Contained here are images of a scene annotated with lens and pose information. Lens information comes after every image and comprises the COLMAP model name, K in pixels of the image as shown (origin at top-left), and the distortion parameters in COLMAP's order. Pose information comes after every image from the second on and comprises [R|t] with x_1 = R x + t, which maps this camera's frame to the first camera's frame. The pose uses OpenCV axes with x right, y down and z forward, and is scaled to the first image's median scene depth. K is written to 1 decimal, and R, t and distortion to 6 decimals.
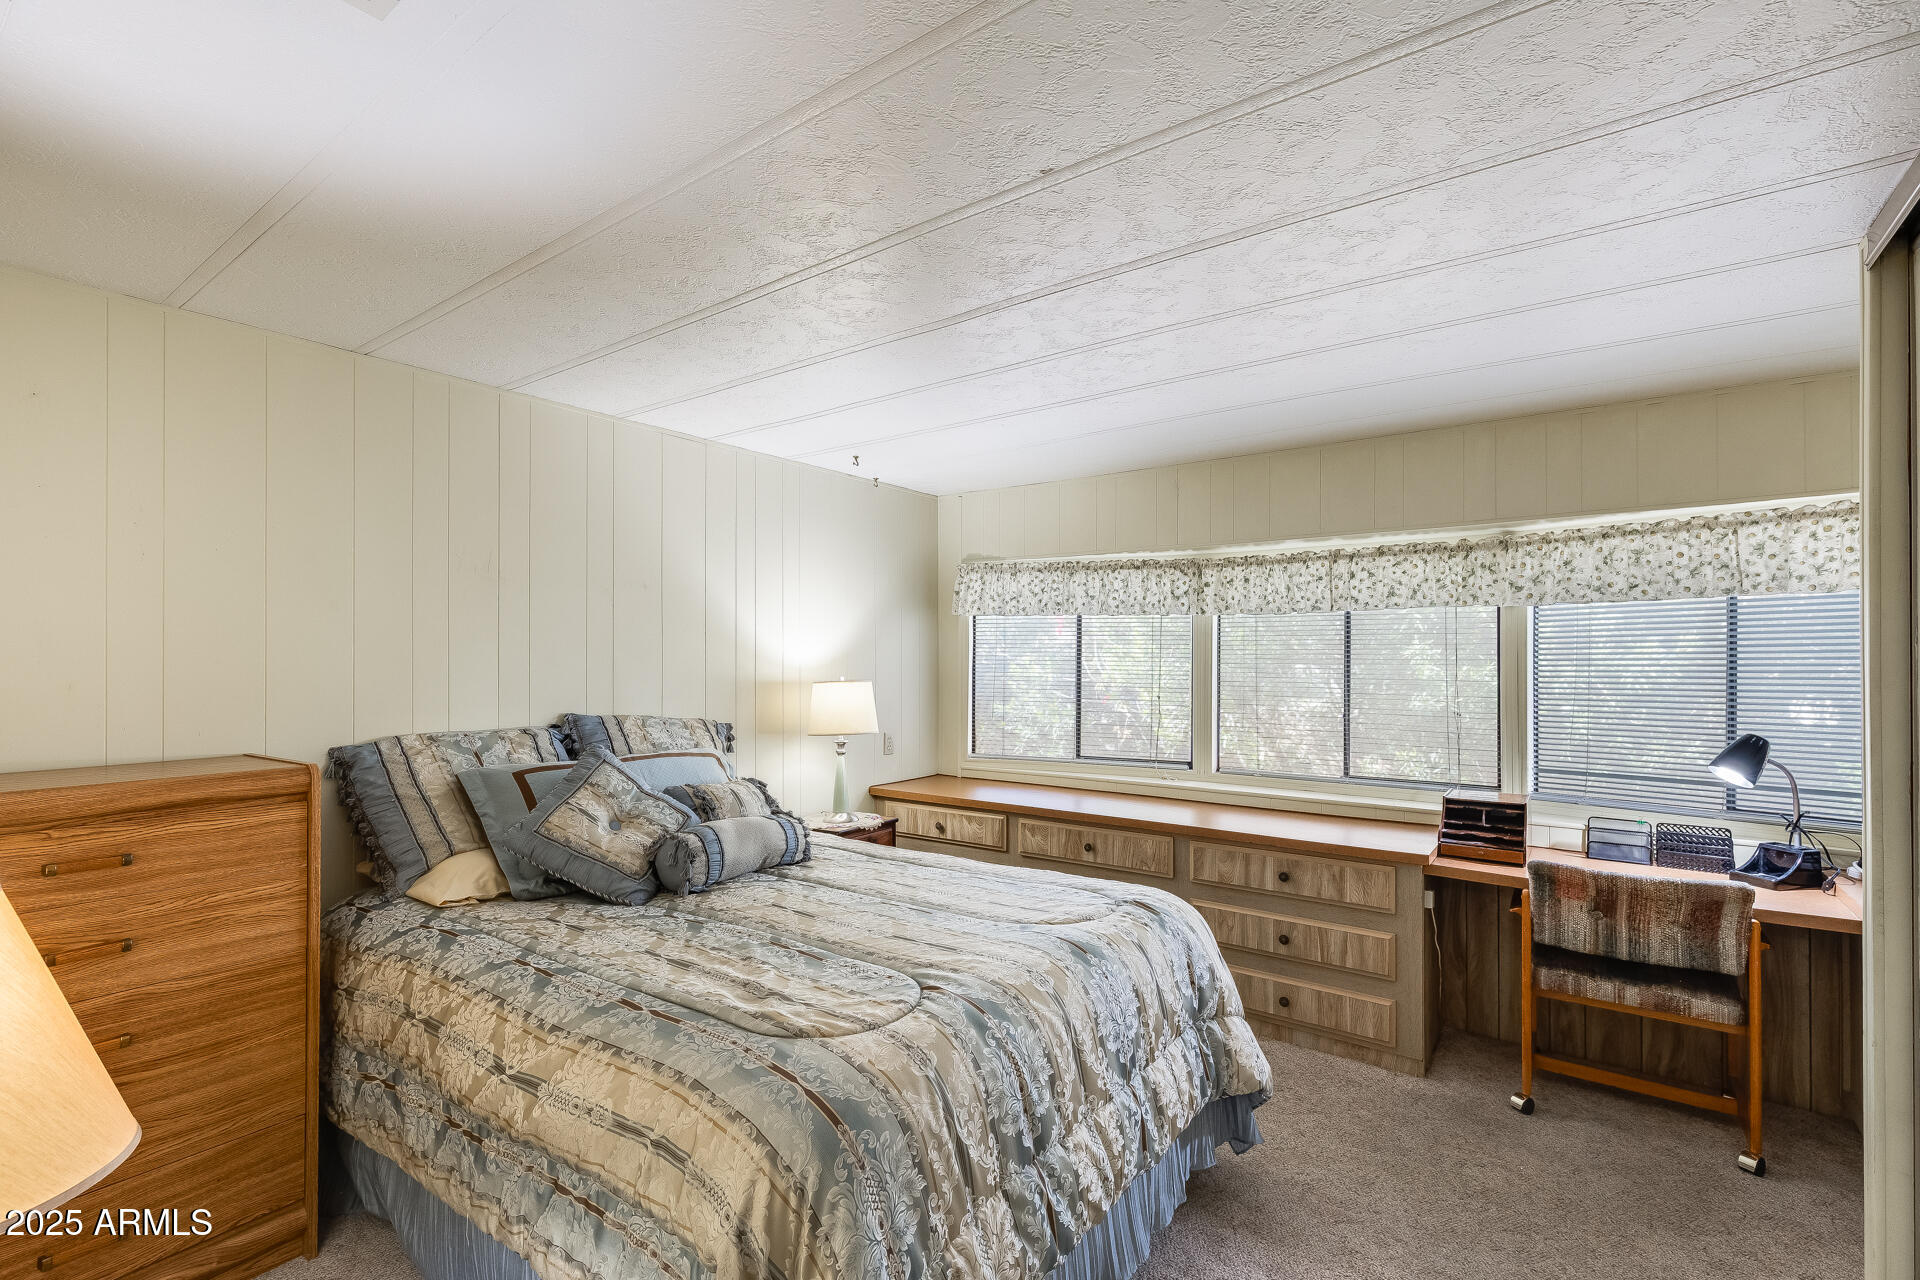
lens RADIAL K [[868.9, 0, 949.5], [0, 868.9, 647.2], [0, 0, 1]] dist [0.007194, 0.000083]
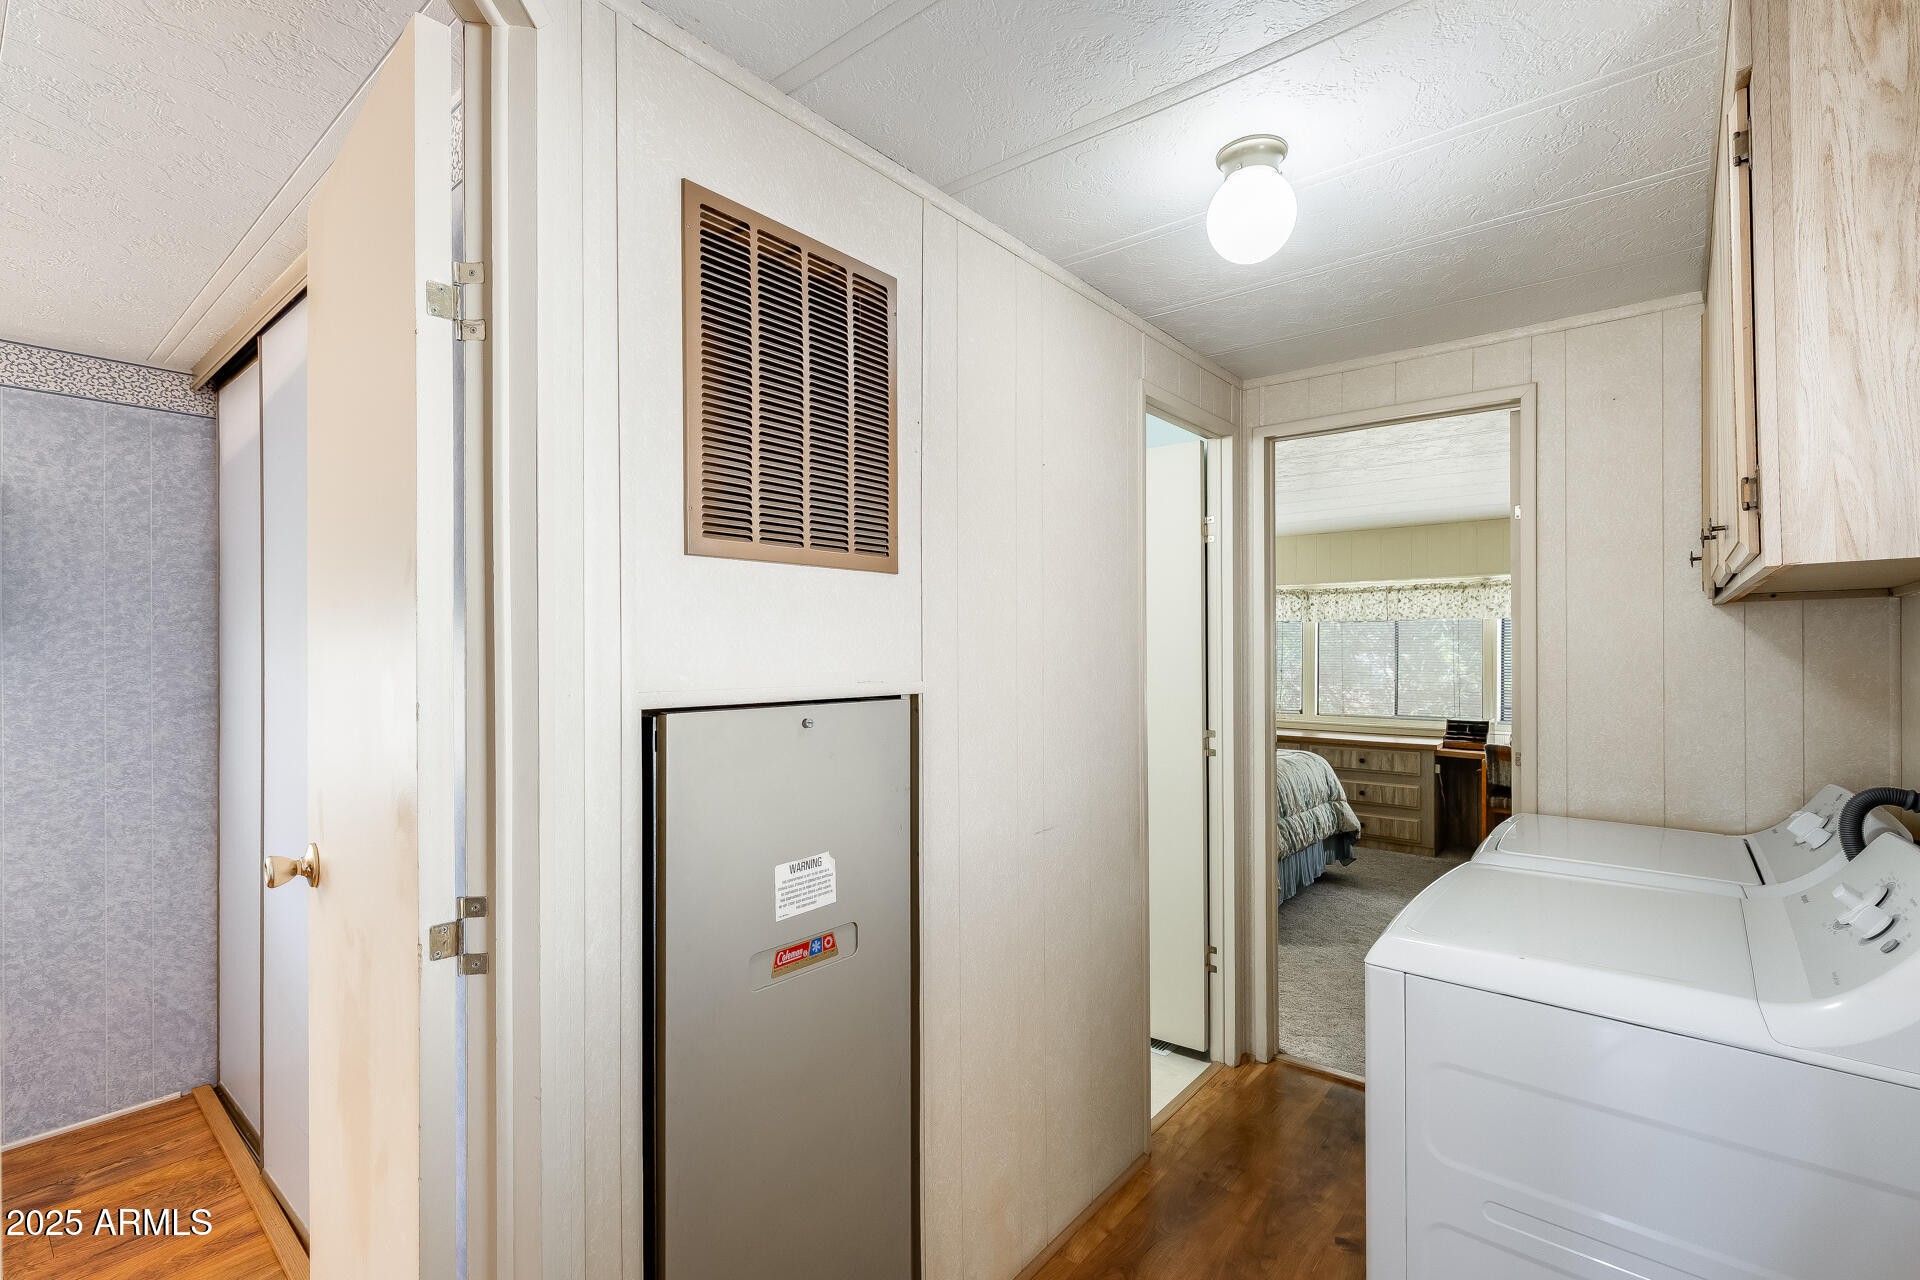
lens RADIAL K [[868.9, 0, 949.5], [0, 868.9, 647.2], [0, 0, 1]] dist [0.007194, 0.000083]
pose [[0.998742, -0.002817, -0.050071, -0.433352], [0.003310, 0.999947, 0.009763, -0.009703], [0.050041, -0.009916, 0.998698, -0.974161]]
